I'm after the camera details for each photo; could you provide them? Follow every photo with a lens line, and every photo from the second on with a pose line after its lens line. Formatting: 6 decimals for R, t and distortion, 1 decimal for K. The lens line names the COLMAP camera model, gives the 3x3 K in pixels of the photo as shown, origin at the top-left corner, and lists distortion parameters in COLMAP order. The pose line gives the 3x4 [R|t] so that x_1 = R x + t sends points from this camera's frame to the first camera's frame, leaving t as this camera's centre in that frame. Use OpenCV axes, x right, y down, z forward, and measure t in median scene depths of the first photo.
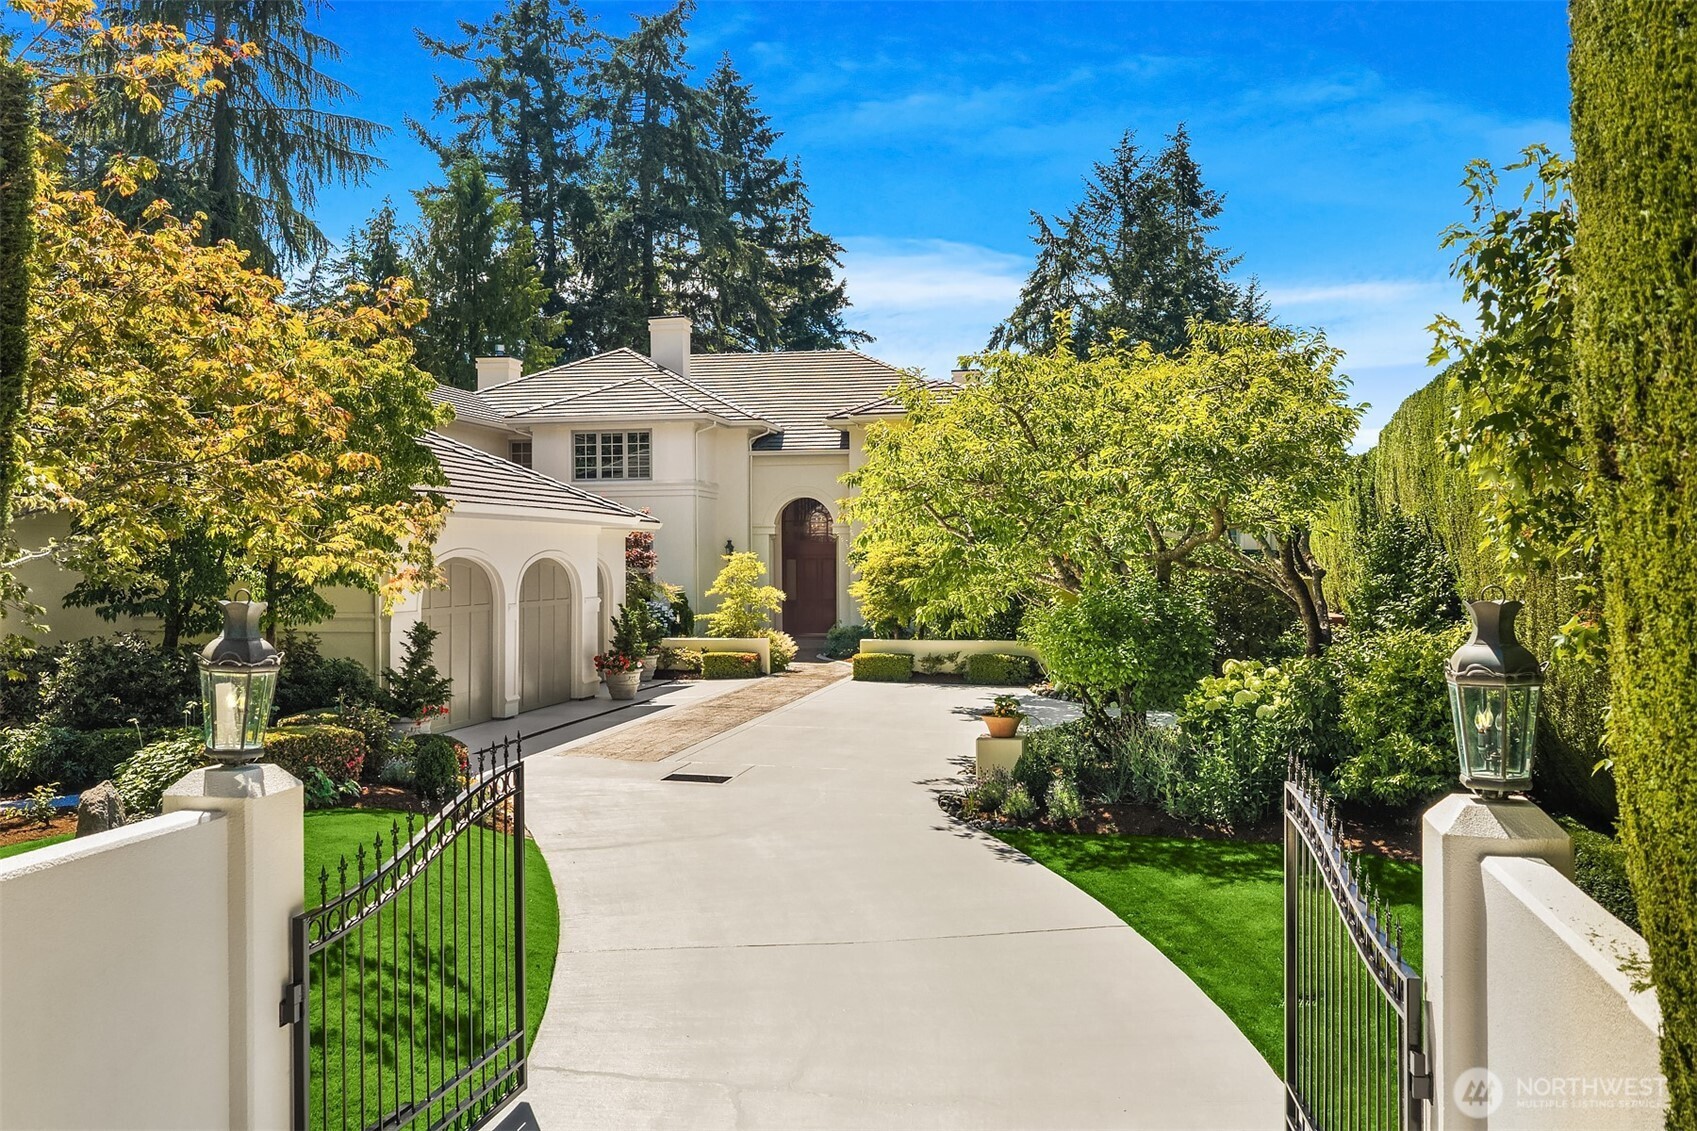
lens RADIAL K [[1380.5, 0, 848.5], [0, 1380.5, 565.5], [0, 0, 1]] dist [0.005199, 0.001495]
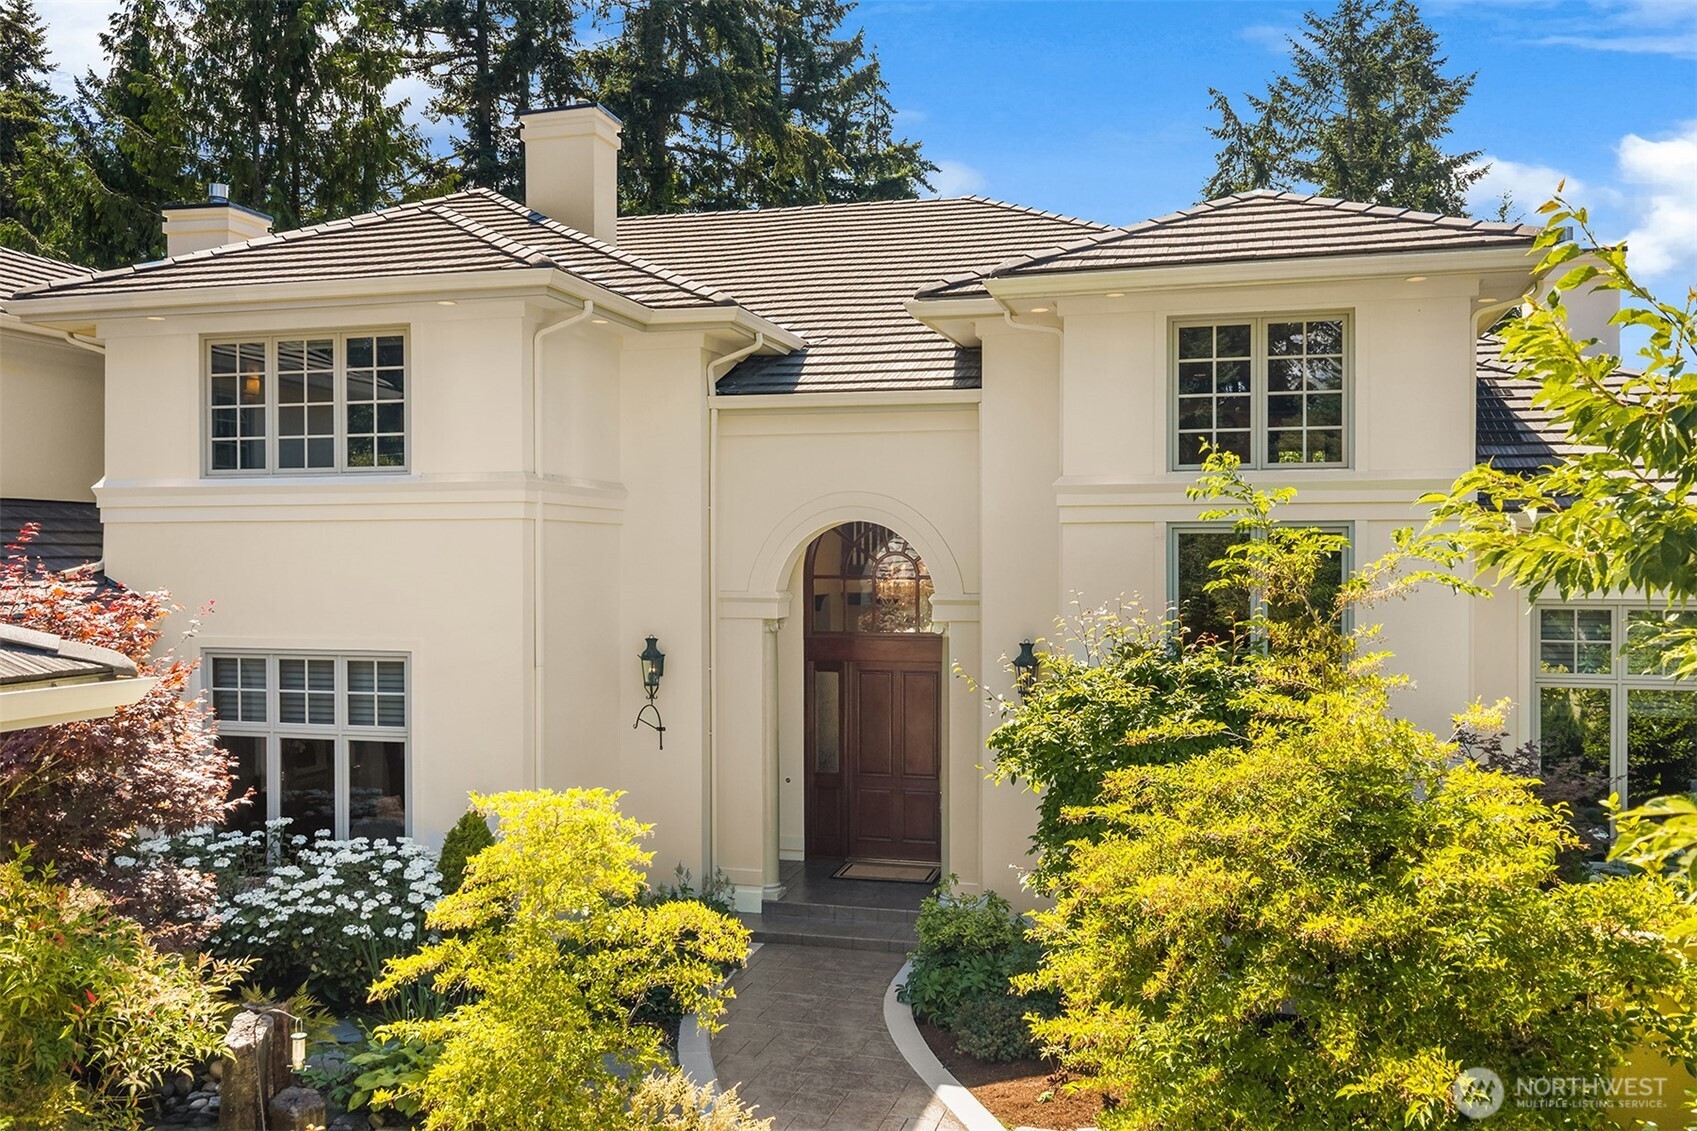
lens RADIAL K [[1380.5, 0, 848.5], [0, 1380.5, 565.5], [0, 0, 1]] dist [0.005199, 0.001495]
pose [[0.997994, 0.006367, -0.062985, -0.010464], [-0.006071, 0.999970, 0.004892, -0.039113], [0.063014, -0.004499, 0.998002, 0.626065]]
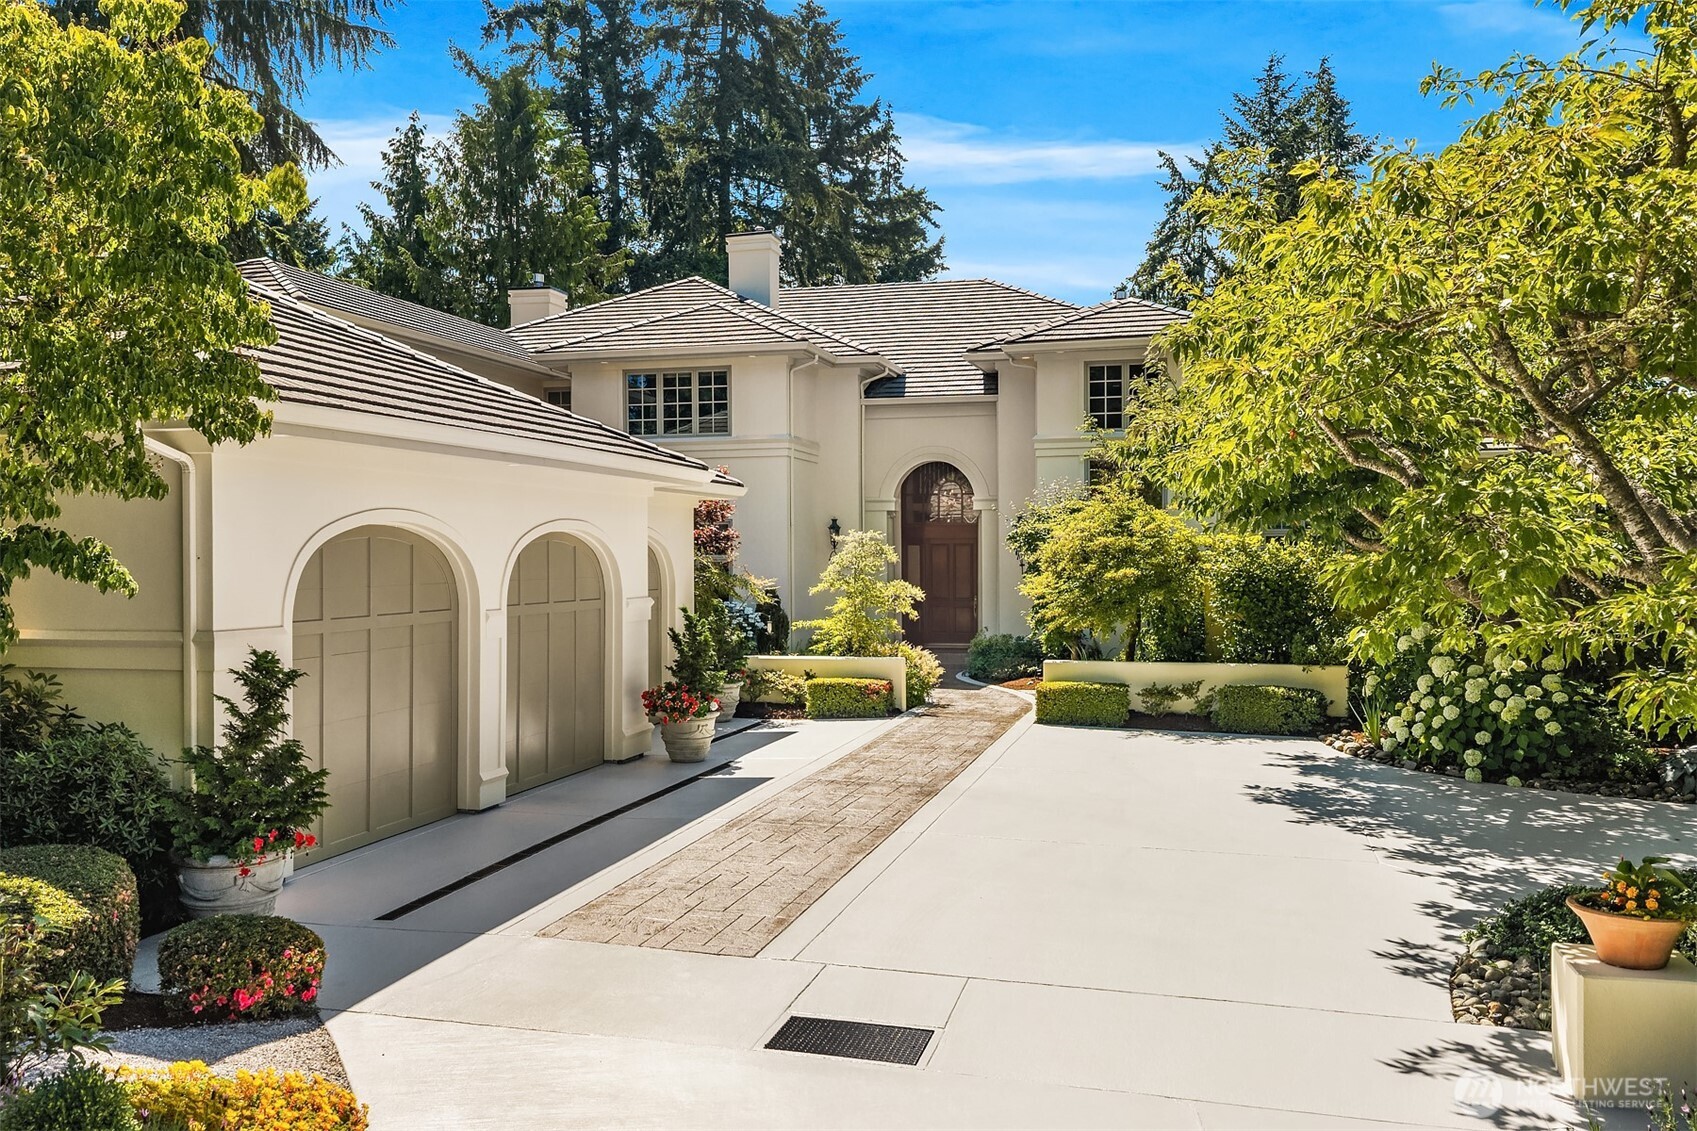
lens RADIAL K [[1380.5, 0, 848.5], [0, 1380.5, 565.5], [0, 0, 1]] dist [0.005199, 0.001495]
pose [[0.998569, 0.001170, -0.053460, -0.038334], [-0.000974, 0.999993, 0.003687, 0.004197], [0.053464, -0.003630, 0.998563, 0.253910]]
